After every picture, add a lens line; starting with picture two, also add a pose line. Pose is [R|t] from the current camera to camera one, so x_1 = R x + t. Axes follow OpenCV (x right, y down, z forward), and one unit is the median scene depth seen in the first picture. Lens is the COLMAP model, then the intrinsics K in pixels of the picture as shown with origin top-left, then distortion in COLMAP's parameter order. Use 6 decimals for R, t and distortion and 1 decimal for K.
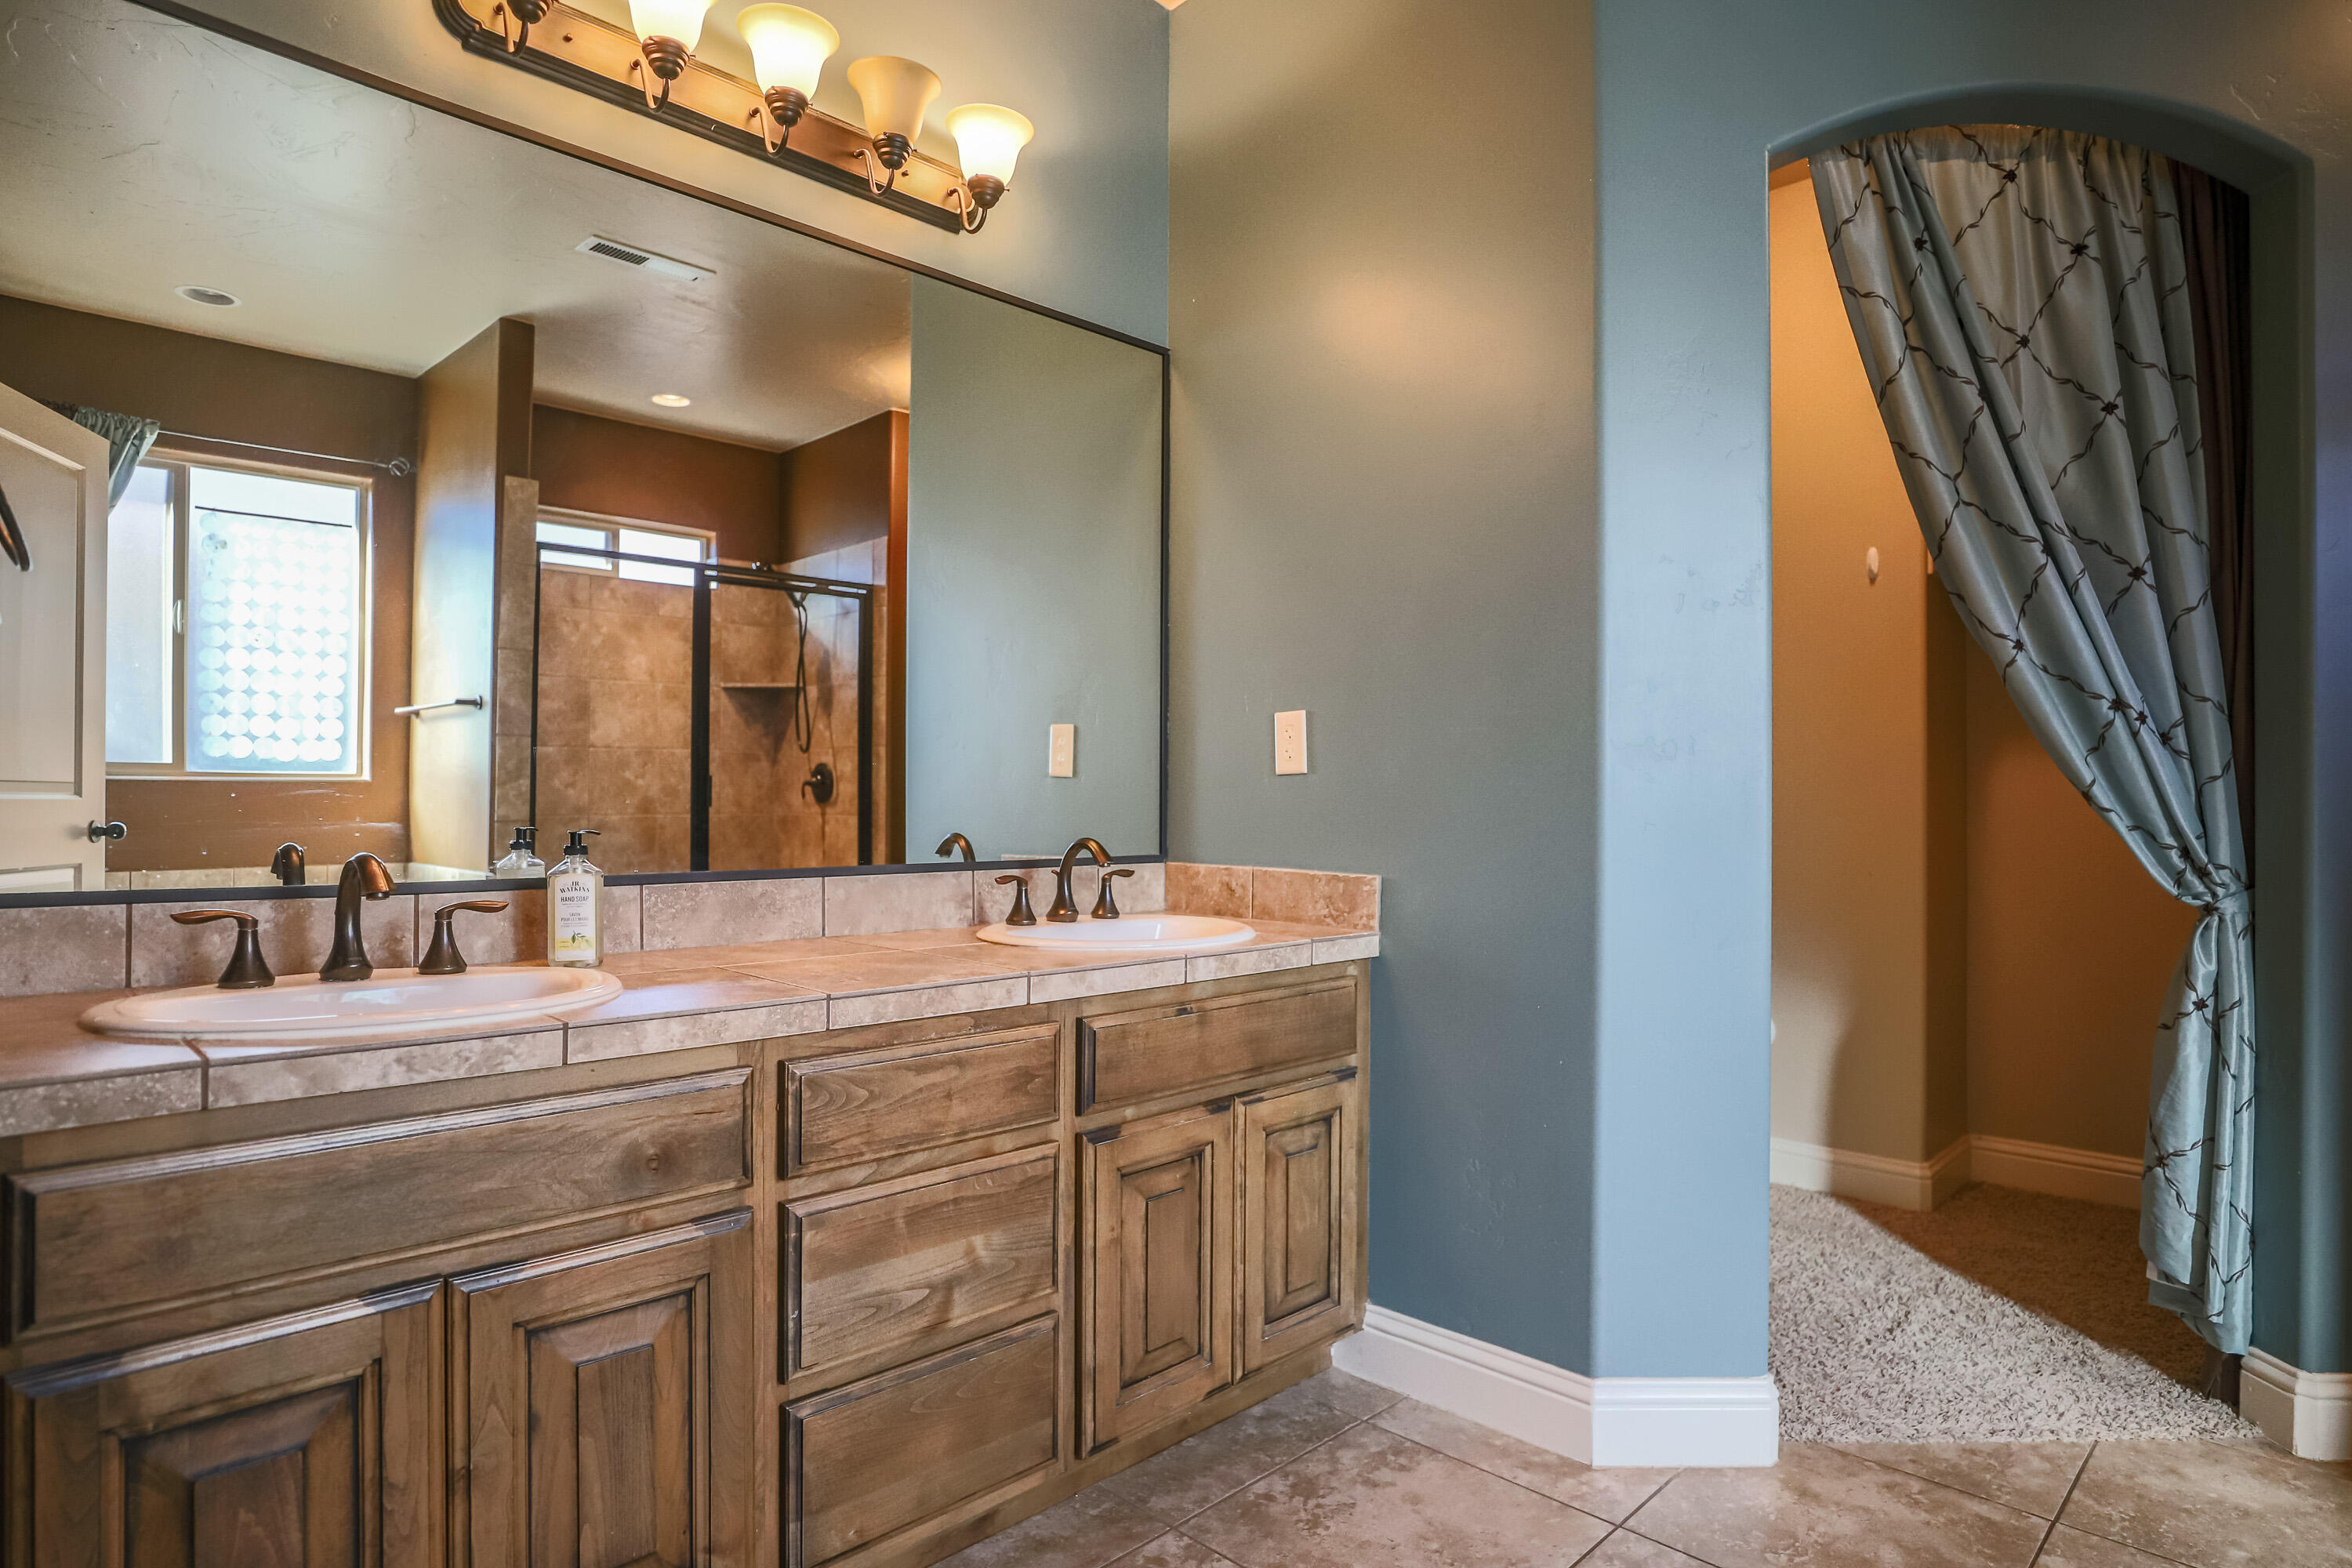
lens RADIAL K [[1279.4, 0, 1176.0], [0, 1279.4, 784.0], [0, 0, 1]] dist [-0.033826, 0.010017]
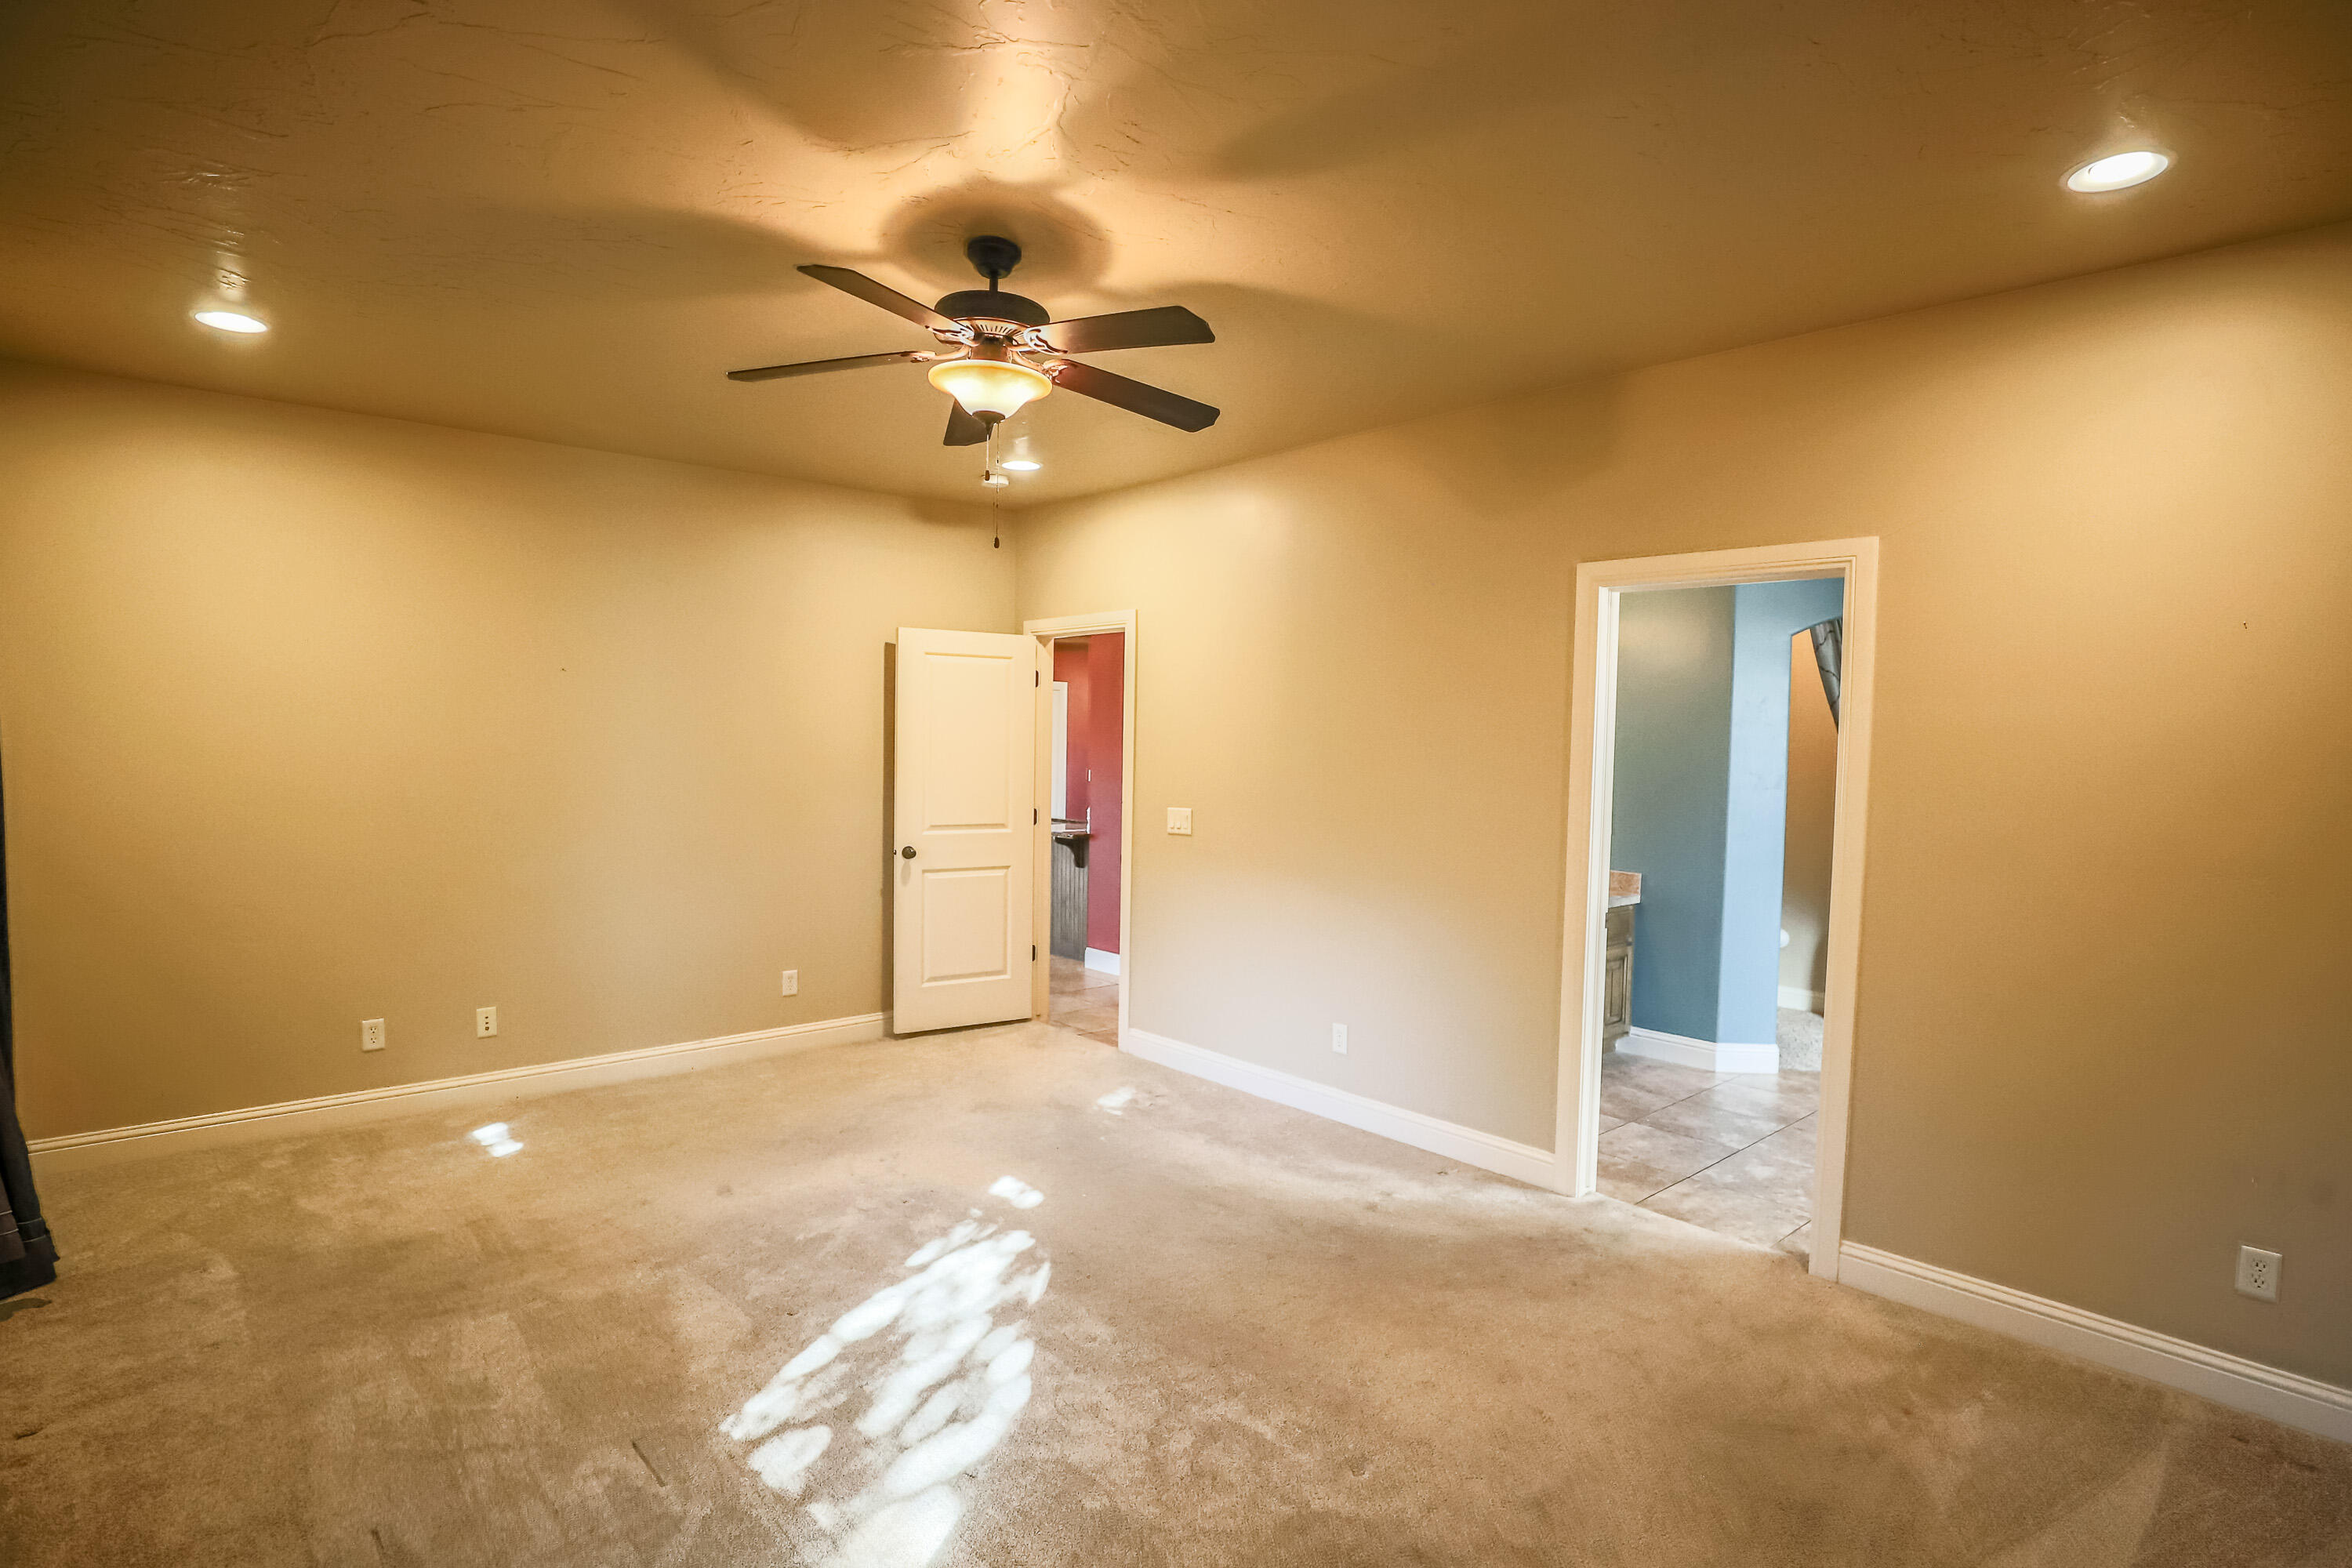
lens RADIAL K [[1138.4, 0, 1176.0], [0, 1138.4, 784.0], [0, 0, 1]] dist [-0.050186, 0.015215]
pose [[0.997510, 0.024974, -0.065961, -0.749262], [-0.022884, 0.999218, 0.032254, -0.195332], [0.066715, -0.030664, 0.997301, -1.640116]]
